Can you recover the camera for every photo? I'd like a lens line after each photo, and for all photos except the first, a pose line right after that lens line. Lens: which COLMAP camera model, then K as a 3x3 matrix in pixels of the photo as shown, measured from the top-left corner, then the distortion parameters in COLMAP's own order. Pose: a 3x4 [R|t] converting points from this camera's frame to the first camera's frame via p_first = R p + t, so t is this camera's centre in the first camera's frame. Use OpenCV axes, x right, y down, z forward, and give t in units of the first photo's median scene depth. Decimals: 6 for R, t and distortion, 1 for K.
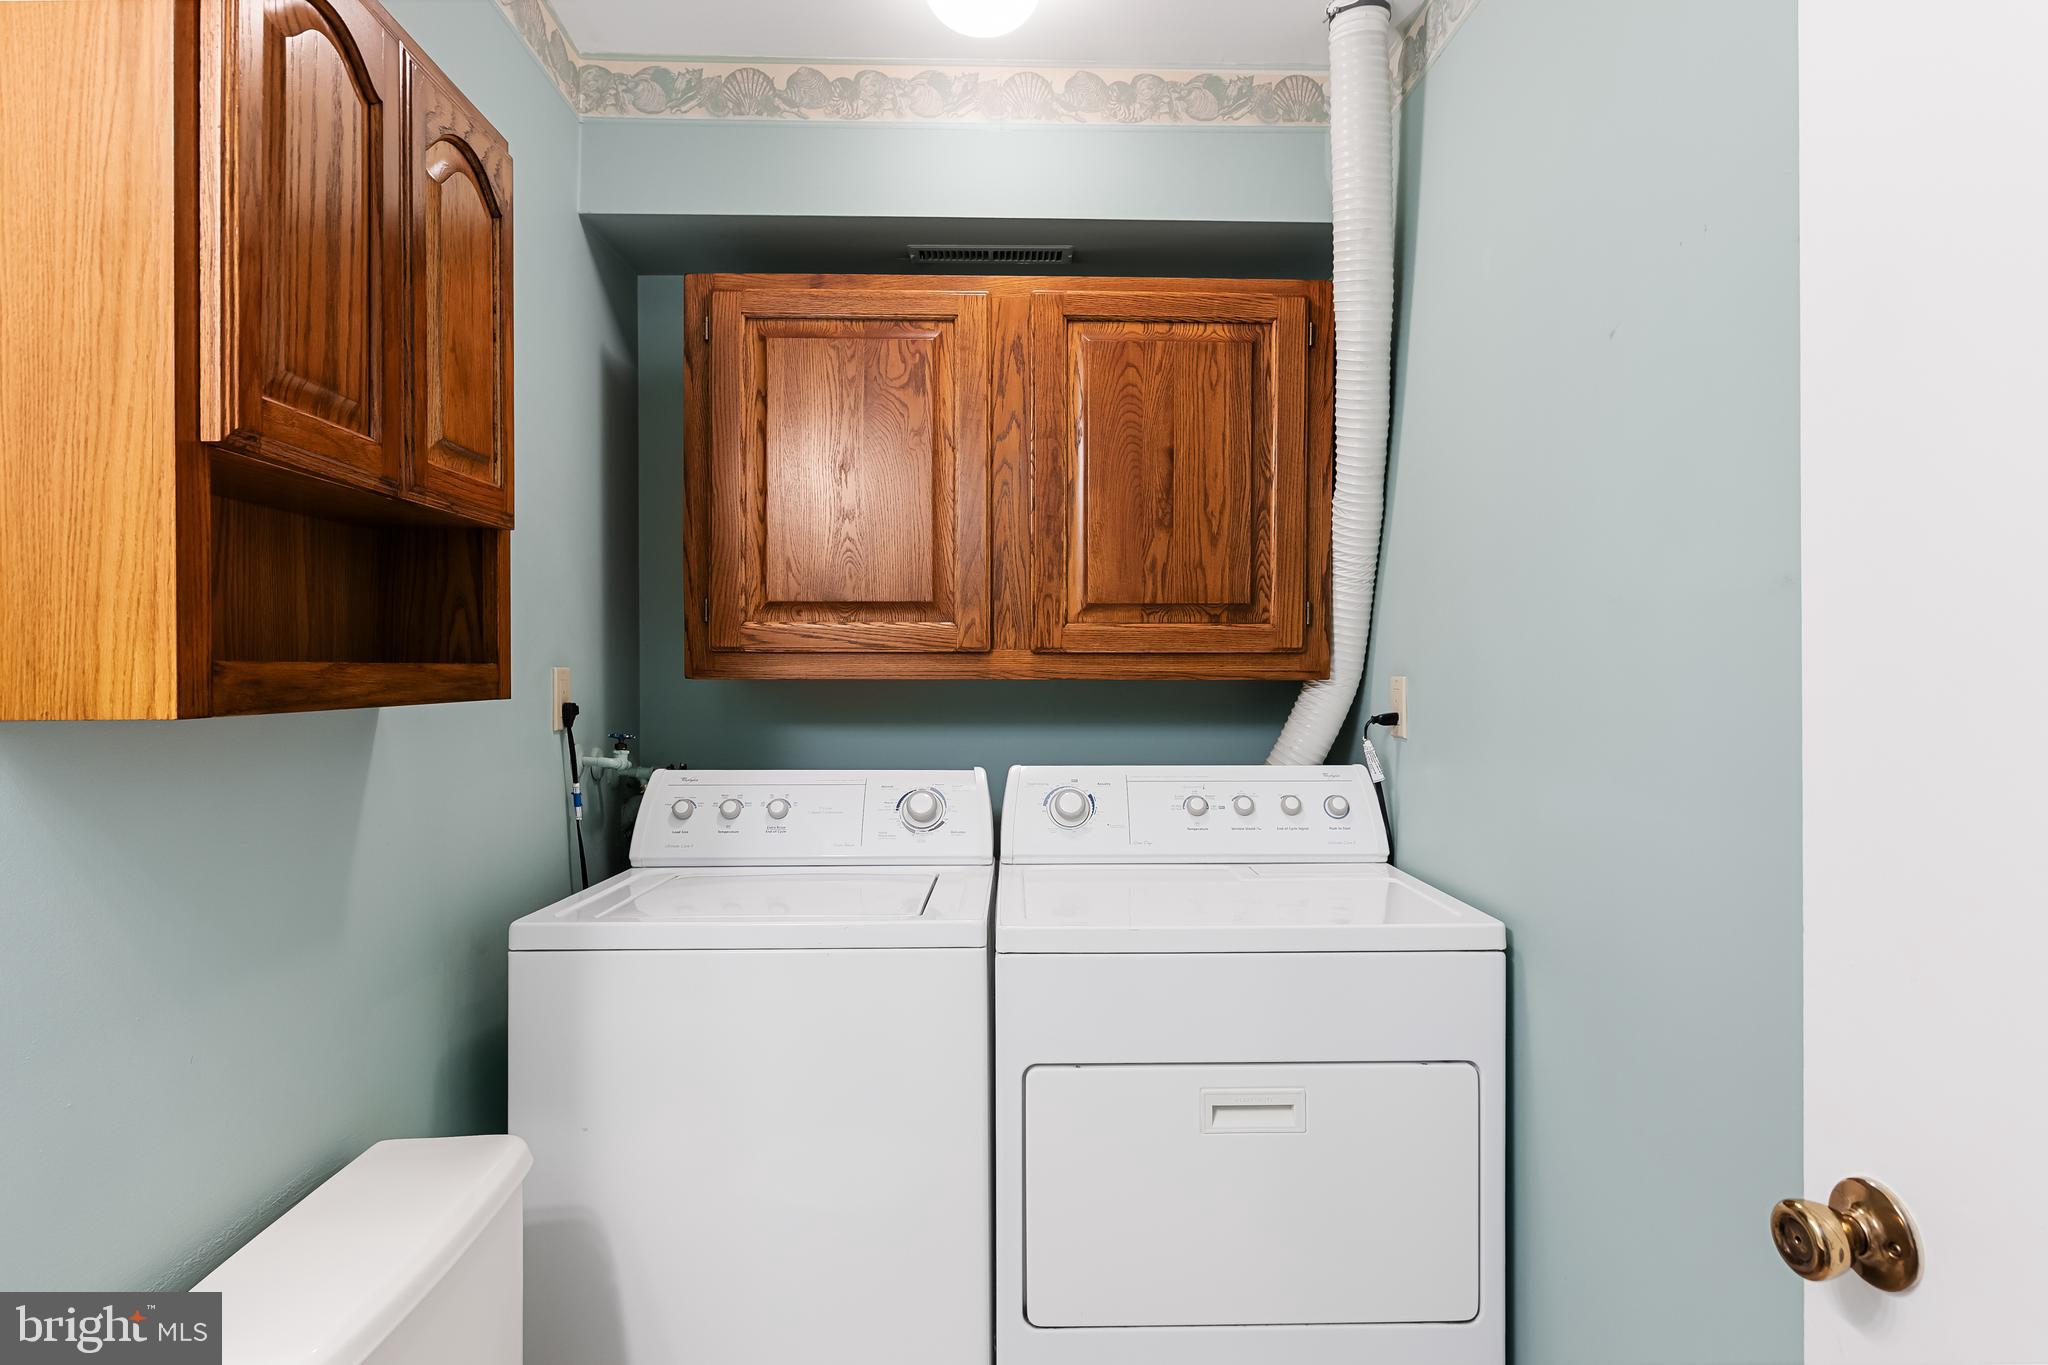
lens RADIAL K [[1119.3, 0, 1041.0], [0, 1119.3, 648.9], [0, 0, 1]] dist [-0.000704, -0.000415]
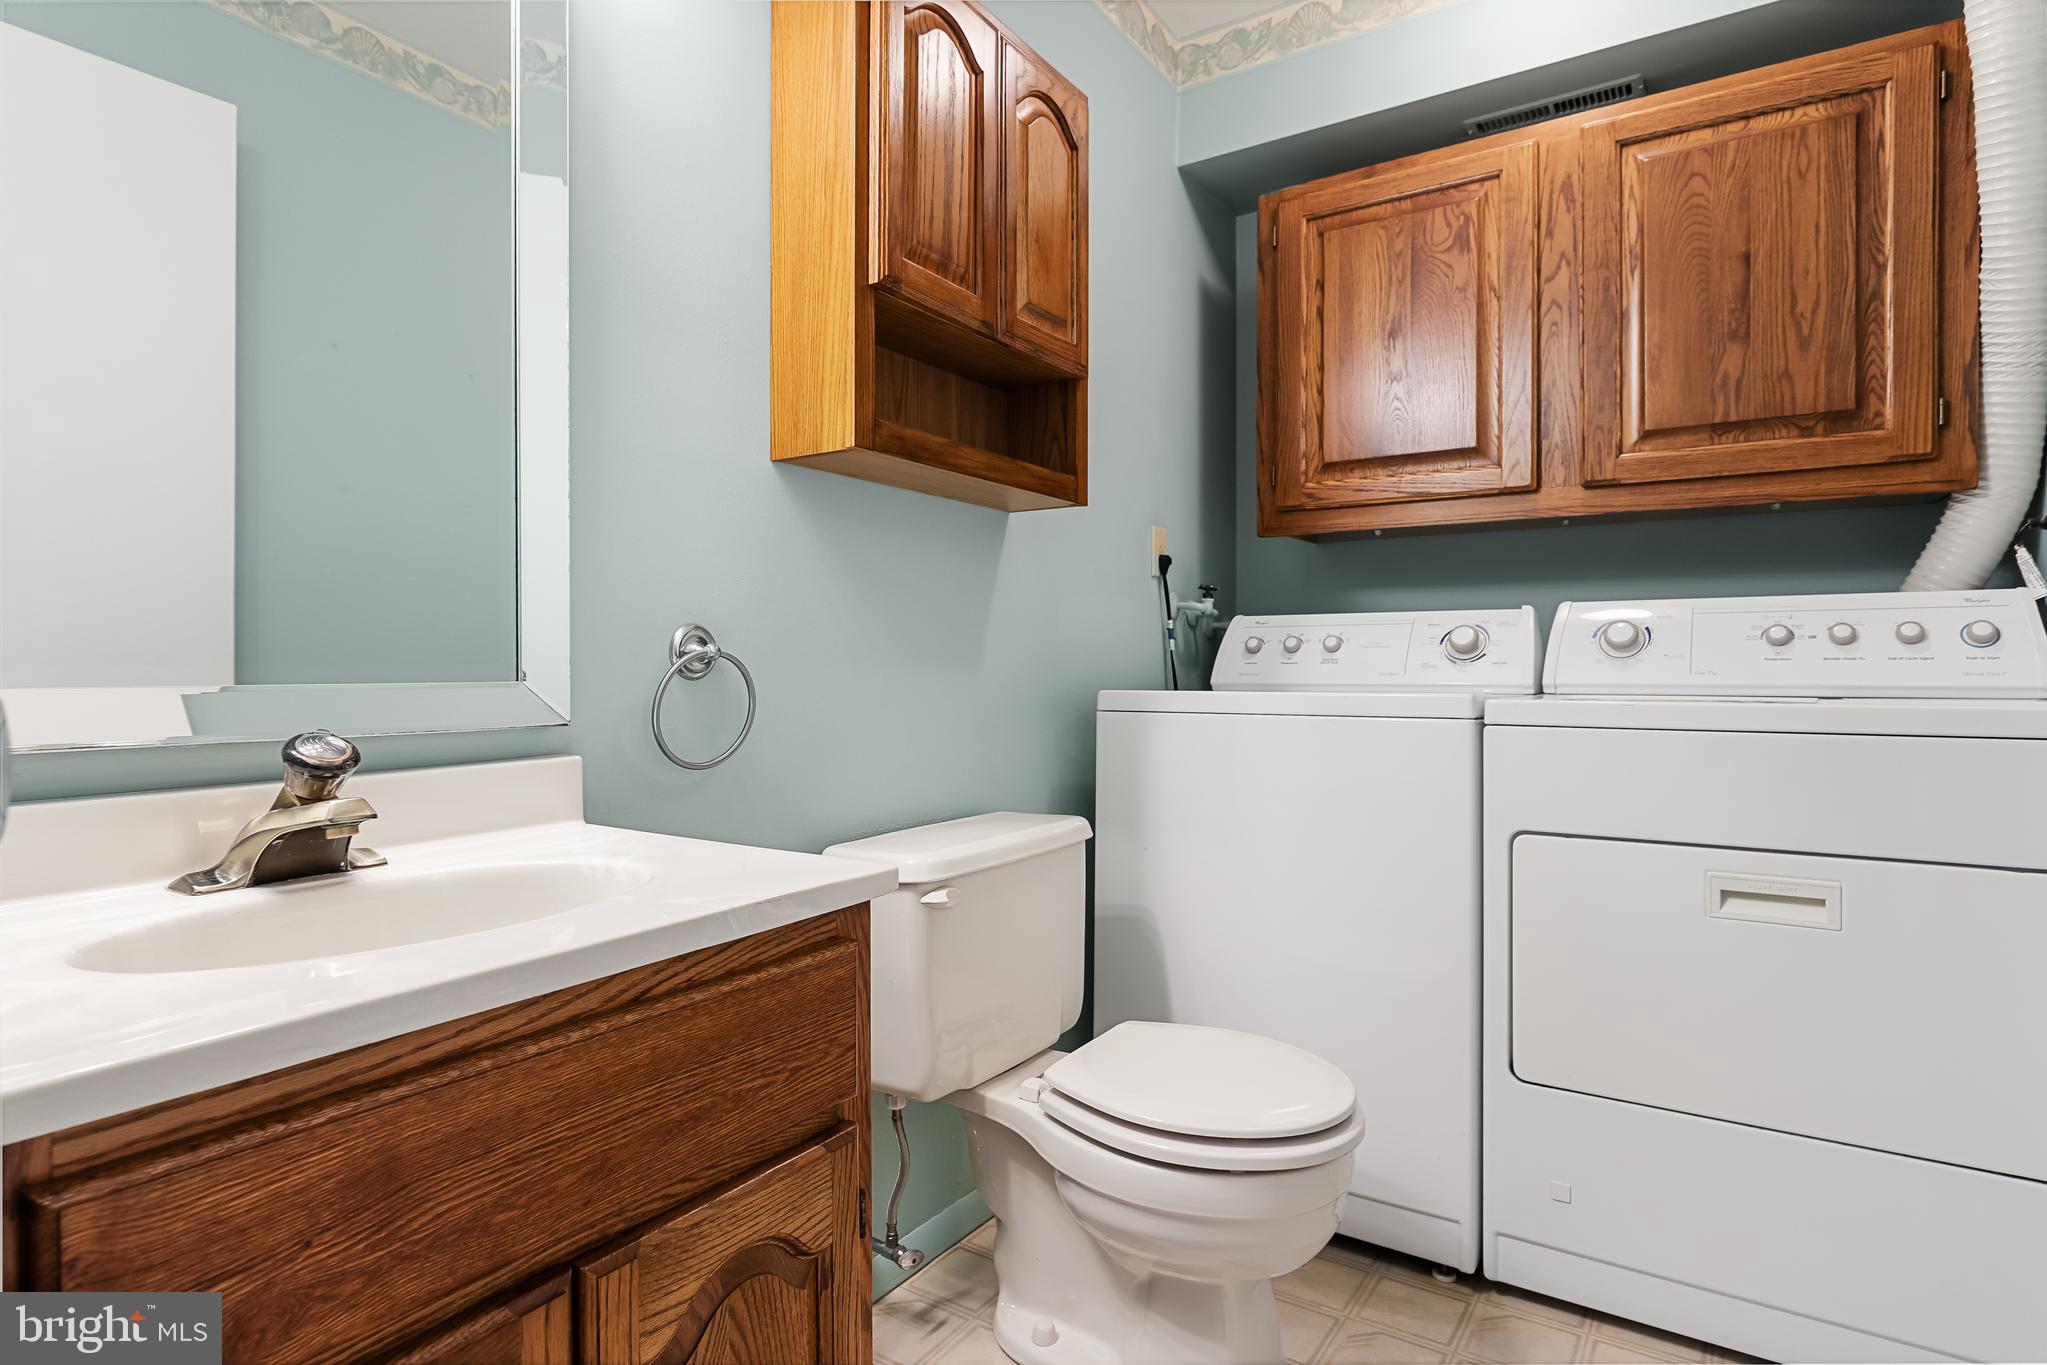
lens RADIAL K [[1118.7, 0, 1040.5], [0, 1118.7, 649.0], [0, 0, 1]] dist [-0.000704, -0.000415]
pose [[0.811951, -0.010239, -0.583635, 0.178488], [-0.000286, 0.999839, -0.017940, 0.163964], [0.583725, 0.014733, 0.811818, -0.081429]]
